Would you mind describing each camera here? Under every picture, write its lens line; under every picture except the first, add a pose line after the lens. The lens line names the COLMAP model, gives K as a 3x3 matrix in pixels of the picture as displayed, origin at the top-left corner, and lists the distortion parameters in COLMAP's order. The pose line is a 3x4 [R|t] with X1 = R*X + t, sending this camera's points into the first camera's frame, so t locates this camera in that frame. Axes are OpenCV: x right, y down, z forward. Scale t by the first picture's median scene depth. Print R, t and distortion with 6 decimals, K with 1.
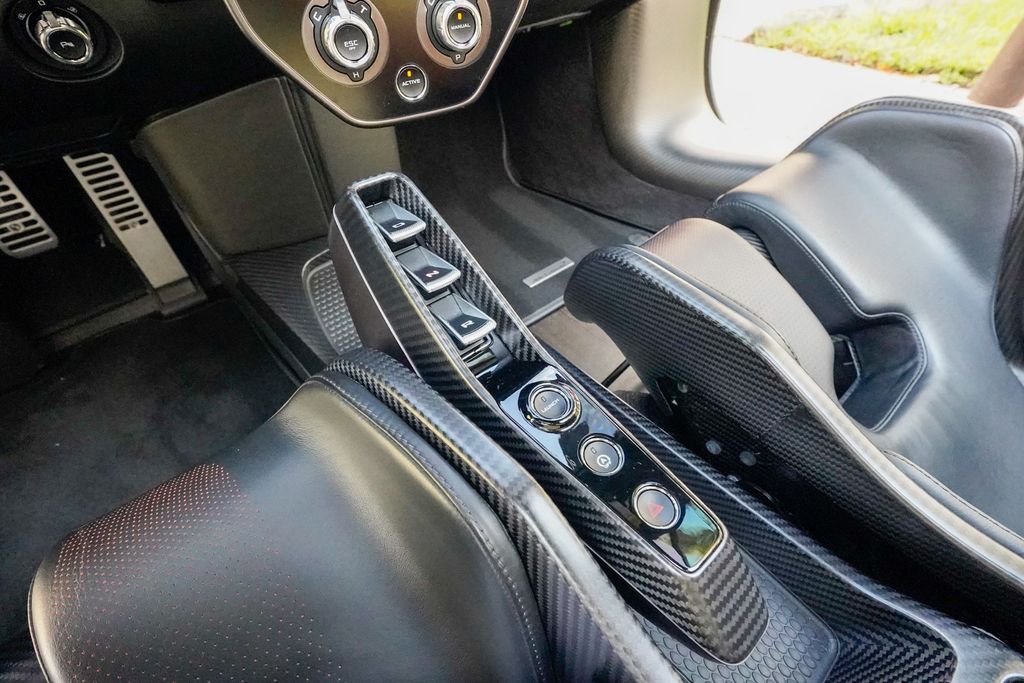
lens RADIAL K [[469.0, 0, 511.2], [0, 469.0, 346.6], [0, 0, 1]] dist [-0.022802, 0.014225]
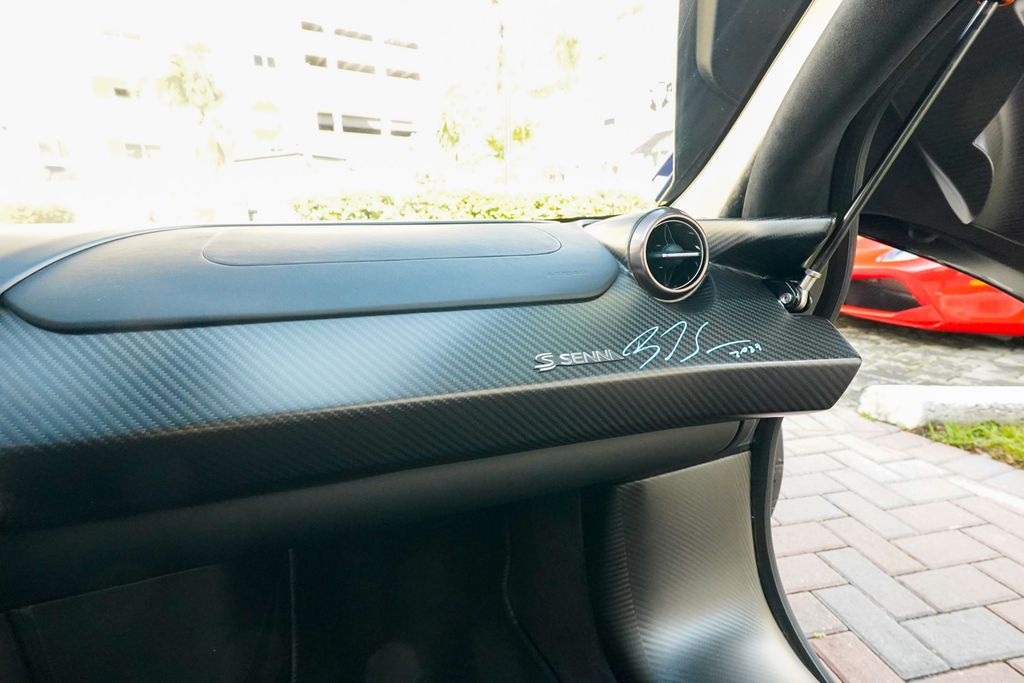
lens RADIAL K [[469.0, 0, 511.2], [0, 469.0, 346.6], [0, 0, 1]] dist [-0.022802, 0.014225]
pose [[0.923767, 0.087296, -0.372872, 0.334575], [-0.276536, 0.825622, -0.491810, -0.446375], [0.264918, 0.557430, 0.786823, 0.139789]]
